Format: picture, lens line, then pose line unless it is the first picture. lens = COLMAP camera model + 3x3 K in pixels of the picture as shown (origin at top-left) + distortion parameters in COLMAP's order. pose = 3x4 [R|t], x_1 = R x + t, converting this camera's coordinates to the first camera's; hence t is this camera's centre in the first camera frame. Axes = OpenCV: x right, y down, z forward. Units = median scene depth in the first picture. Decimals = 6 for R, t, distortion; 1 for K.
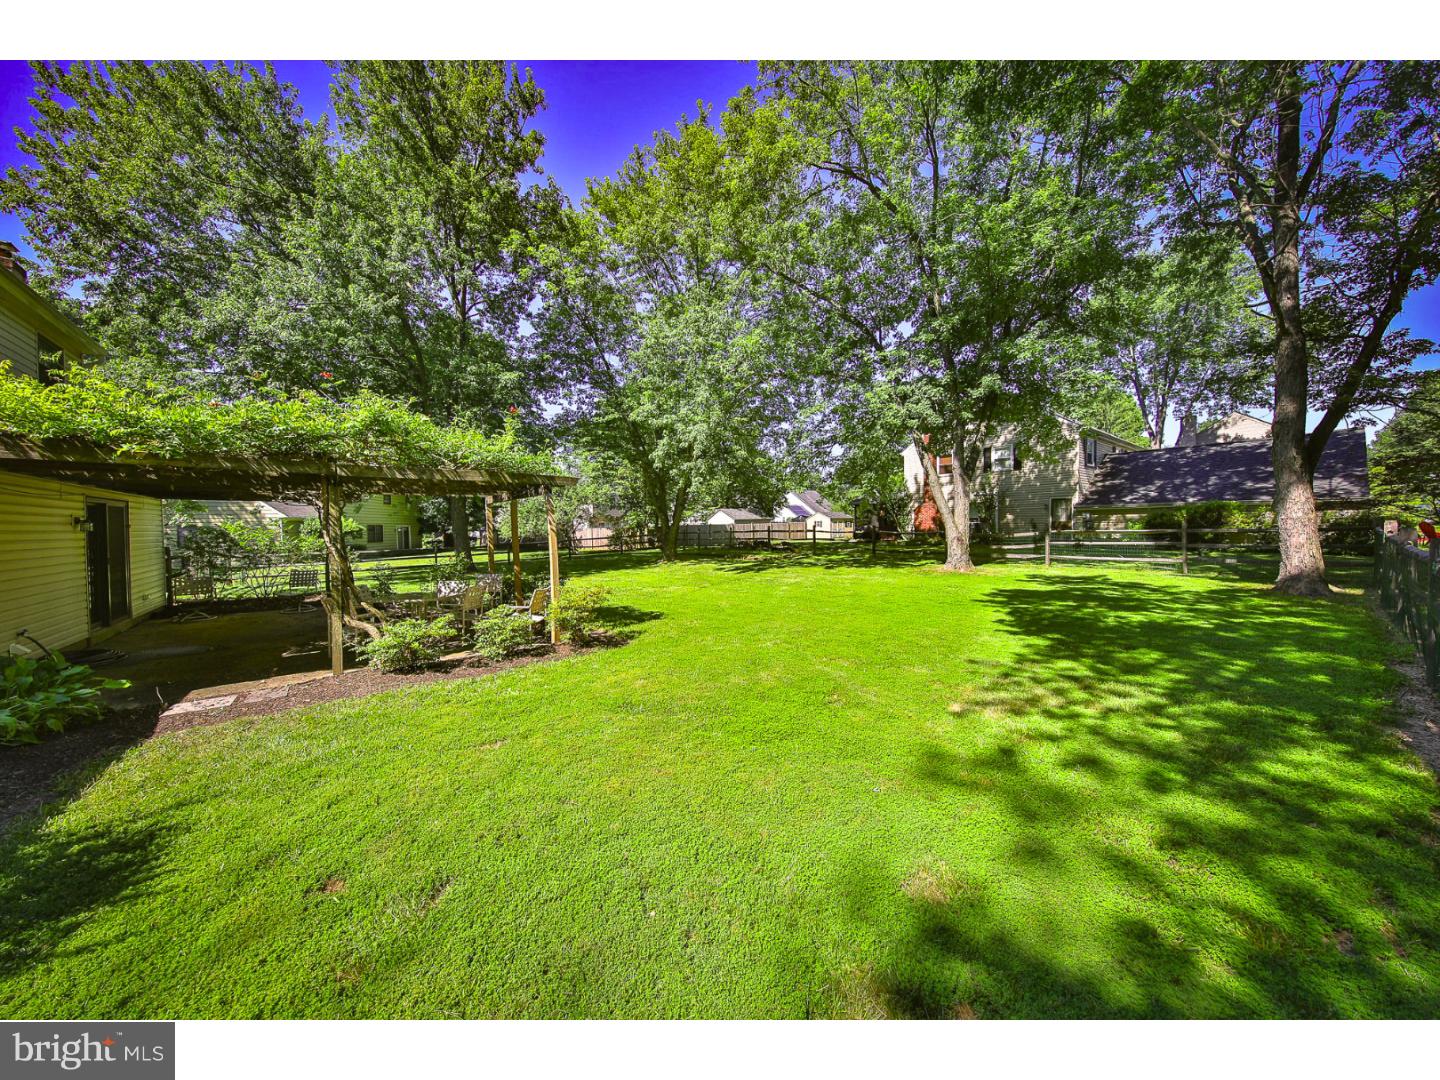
lens RADIAL K [[487.4, 0, 720.0], [0, 487.4, 540.0], [0, 0, 1]] dist [-0.000715, -0.000077]
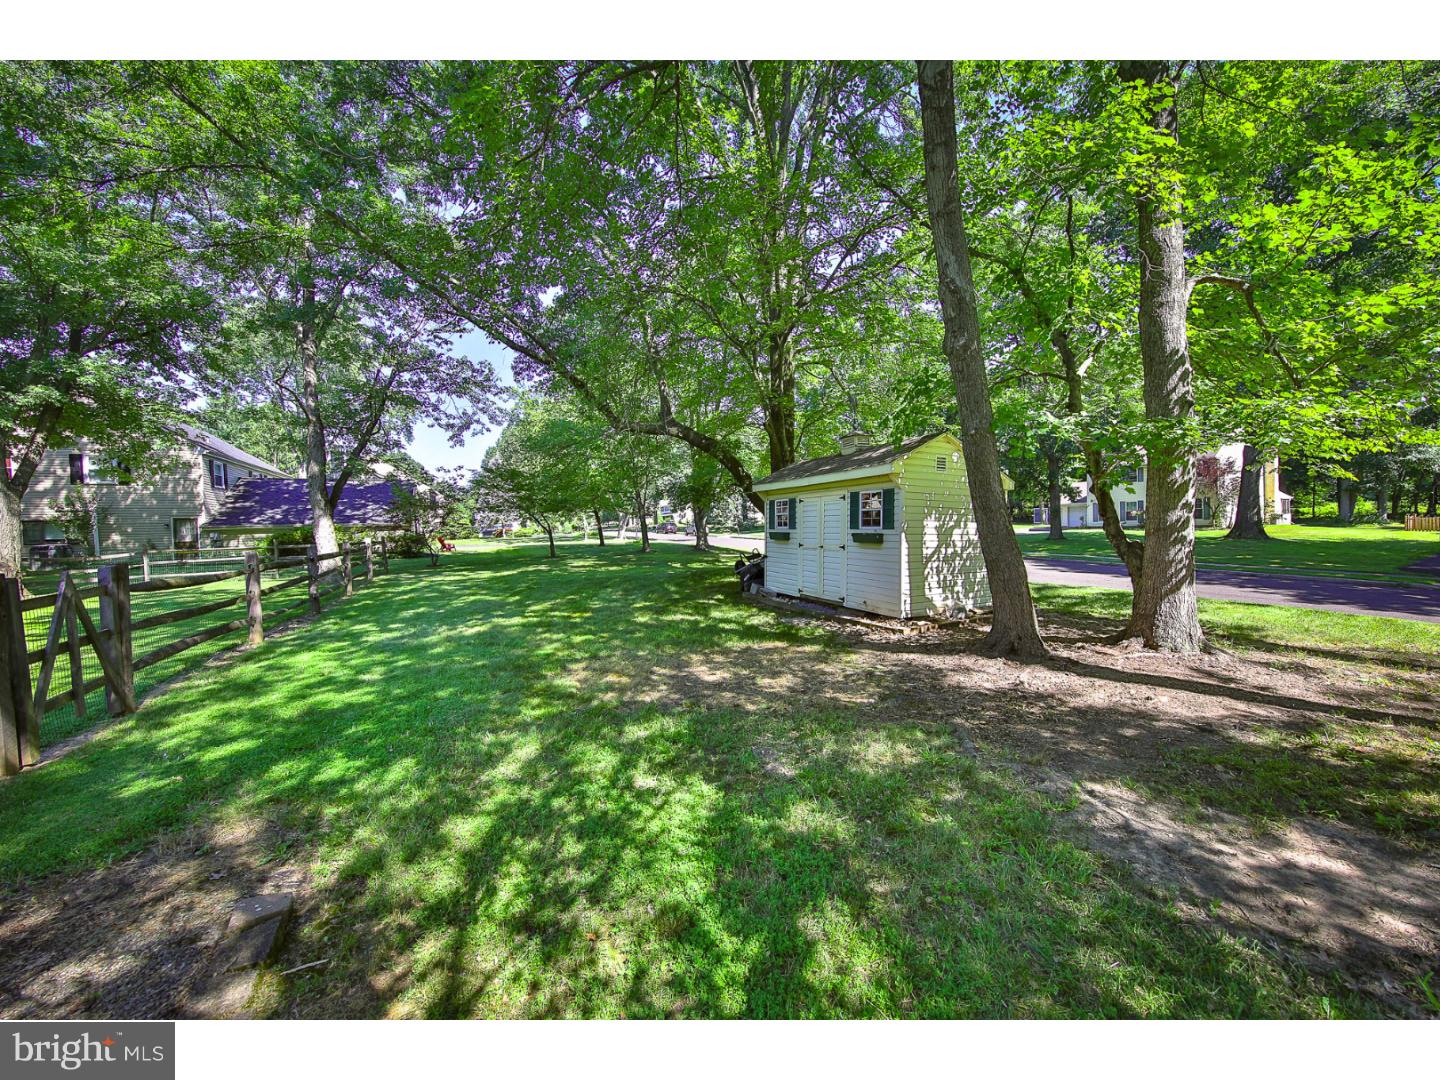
lens RADIAL K [[487.4, 0, 720.0], [0, 487.4, 540.0], [0, 0, 1]] dist [-0.000715, -0.000077]
pose [[0.188317, -0.020067, 0.981903, -0.072395], [0.055484, 0.998412, 0.009763, 0.010195], [-0.980540, 0.052642, 0.189131, -0.265452]]
